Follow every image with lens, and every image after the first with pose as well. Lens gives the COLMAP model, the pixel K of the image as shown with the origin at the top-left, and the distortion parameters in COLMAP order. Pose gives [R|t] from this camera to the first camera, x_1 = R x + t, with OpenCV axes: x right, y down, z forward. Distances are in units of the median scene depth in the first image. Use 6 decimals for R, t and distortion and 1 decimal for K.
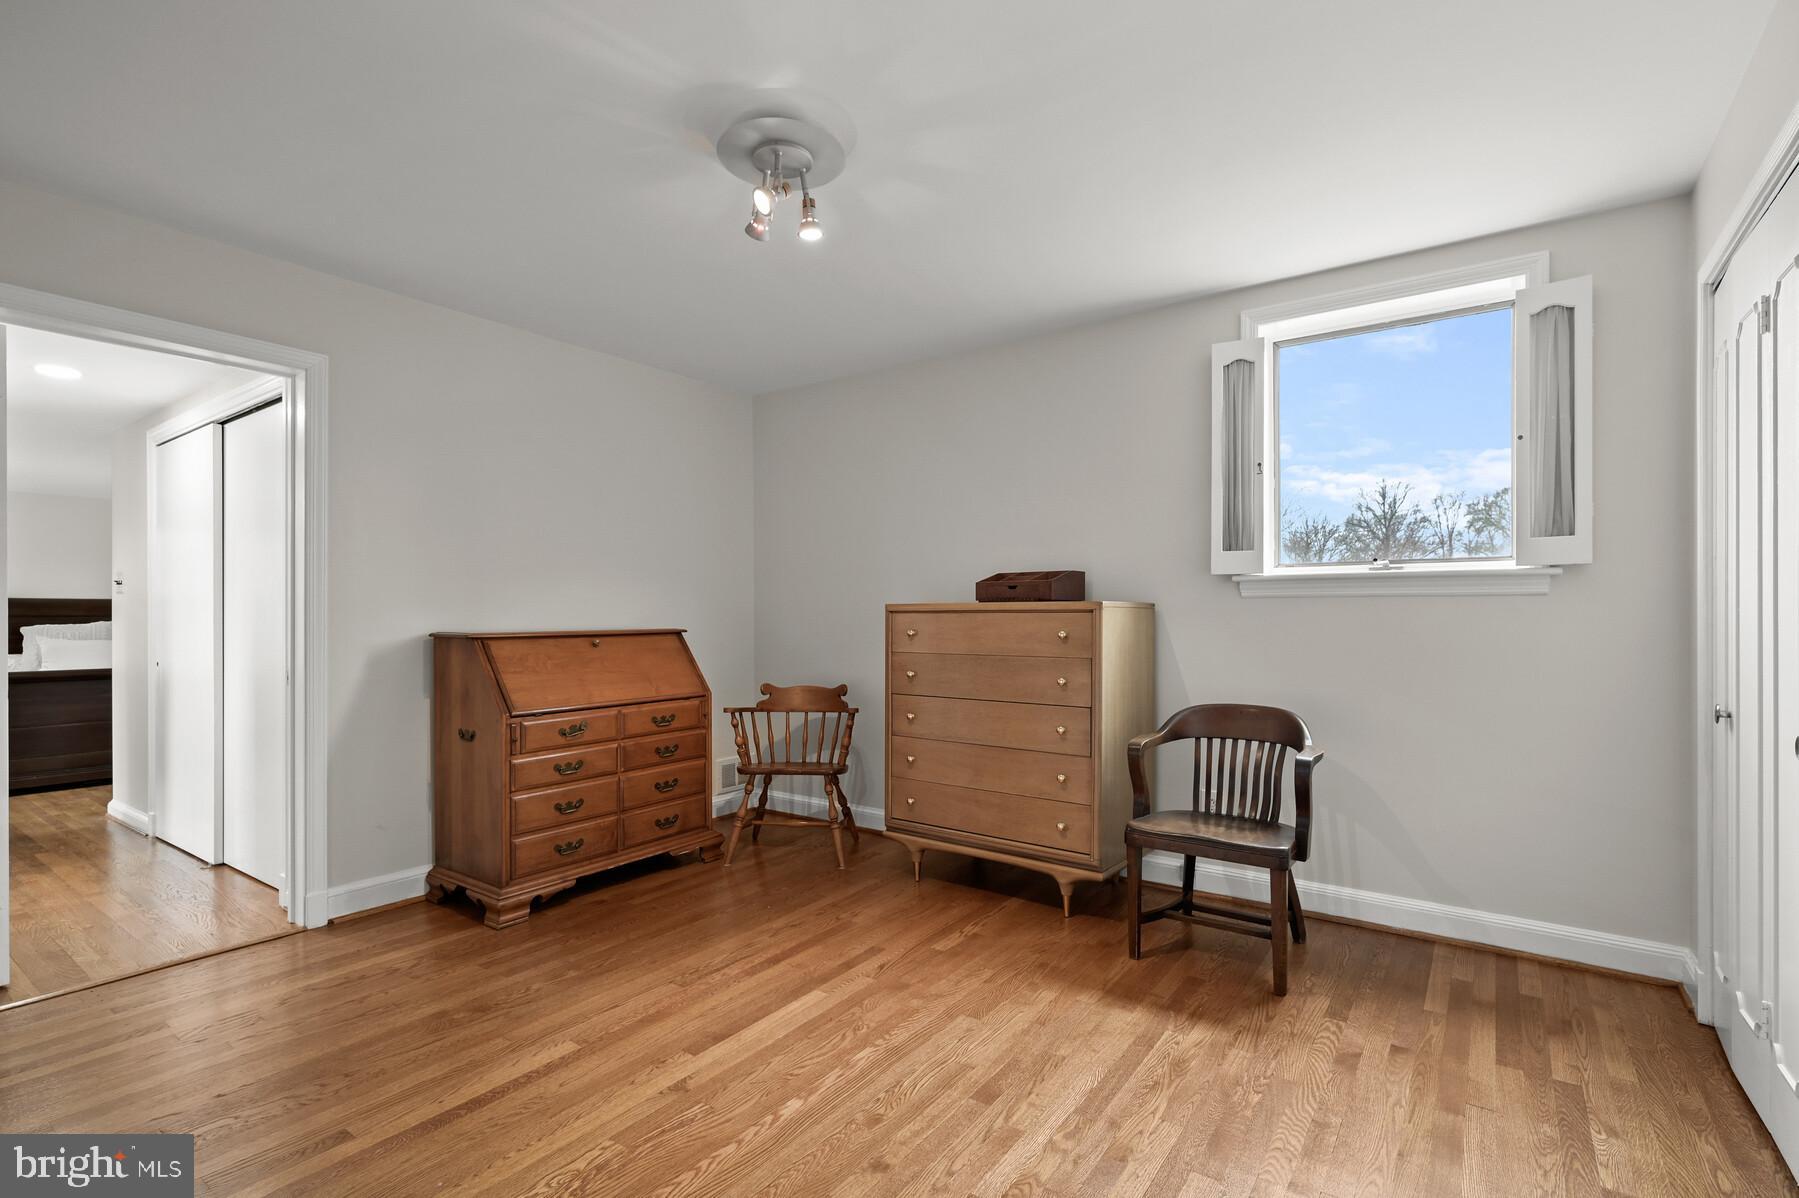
lens RADIAL K [[834.4, 0, 909.0], [0, 834.4, 615.1], [0, 0, 1]] dist [0.002187, 0.000156]
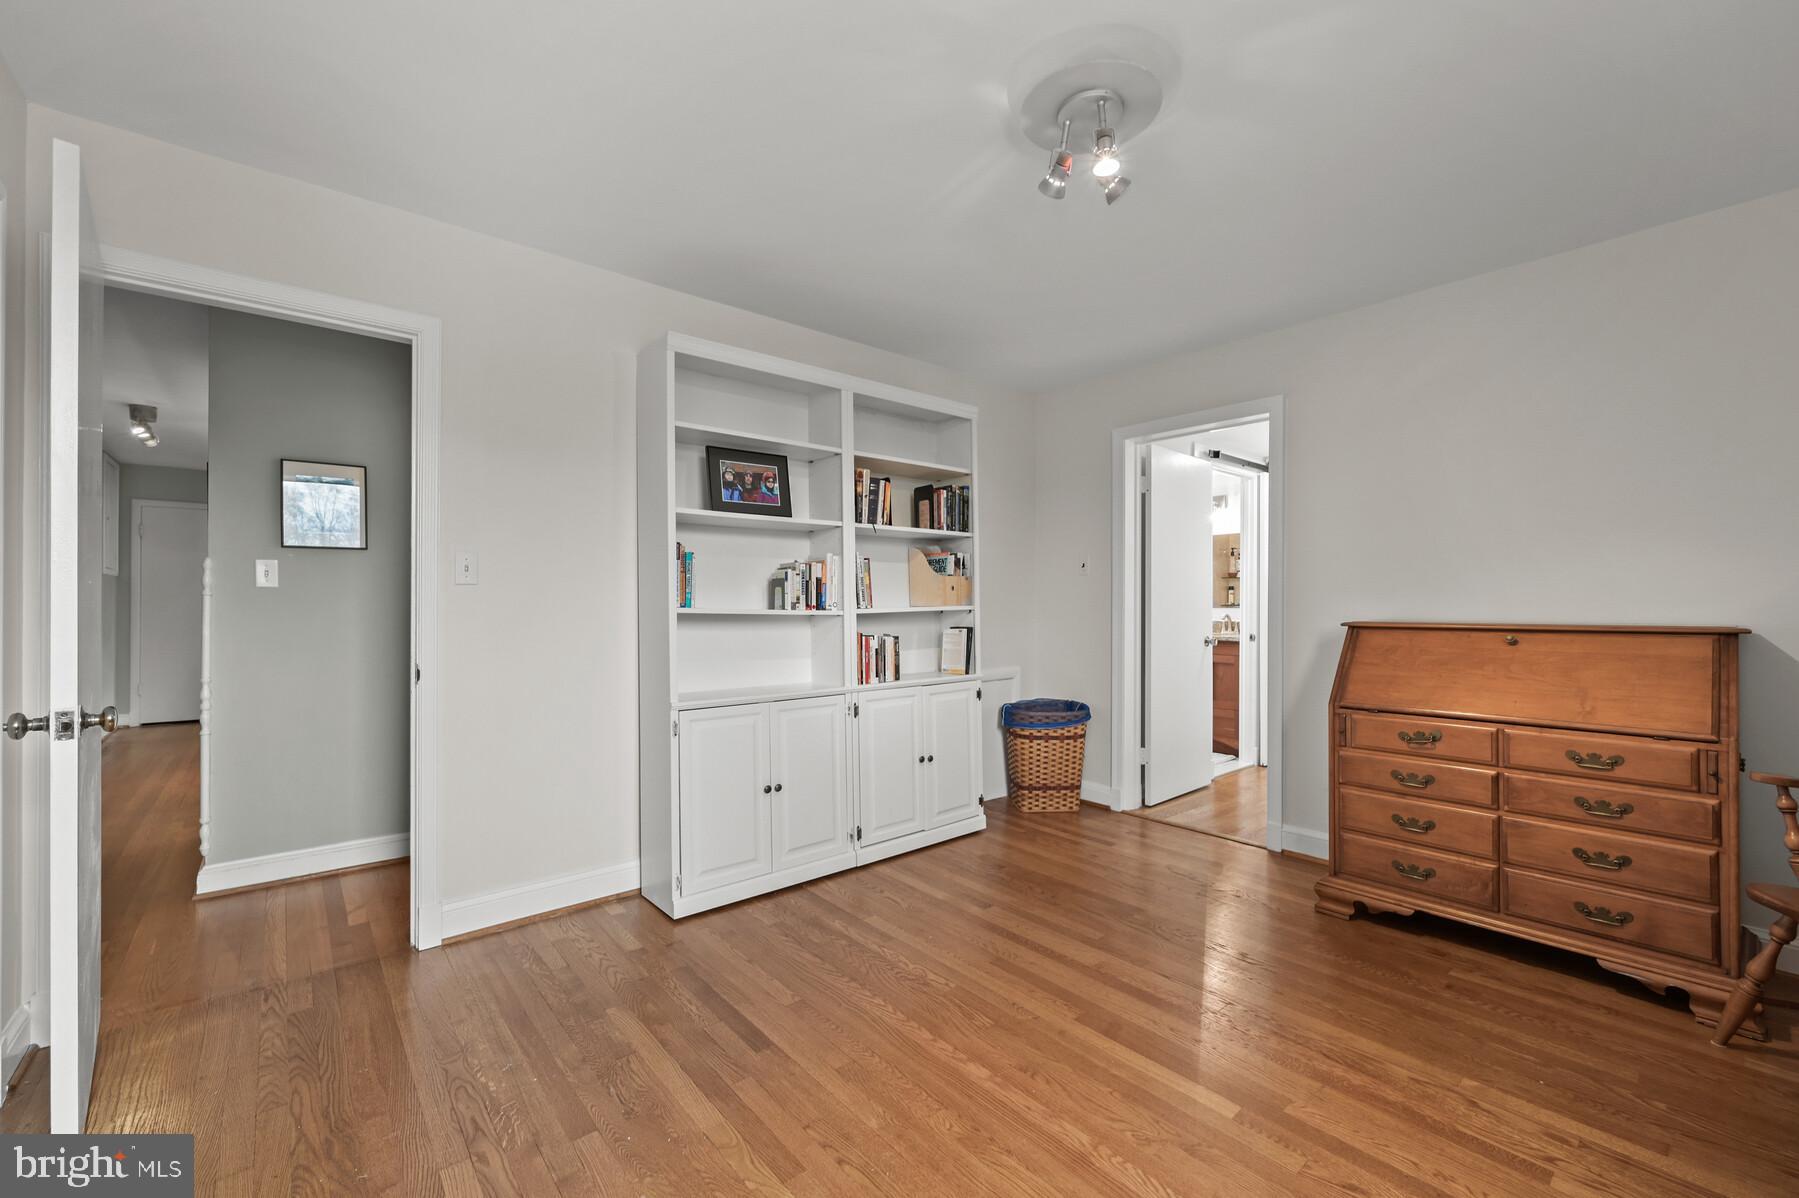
lens RADIAL K [[721.8, 0, 900.8], [0, 721.8, 603.4], [0, 0, 1]] dist [-0.000816, -0.000440]
pose [[-0.246833, 0.001324, -0.969057, 0.431527], [0.001812, 0.999998, 0.000905, -0.002543], [0.969056, -0.001533, -0.246835, 0.635227]]
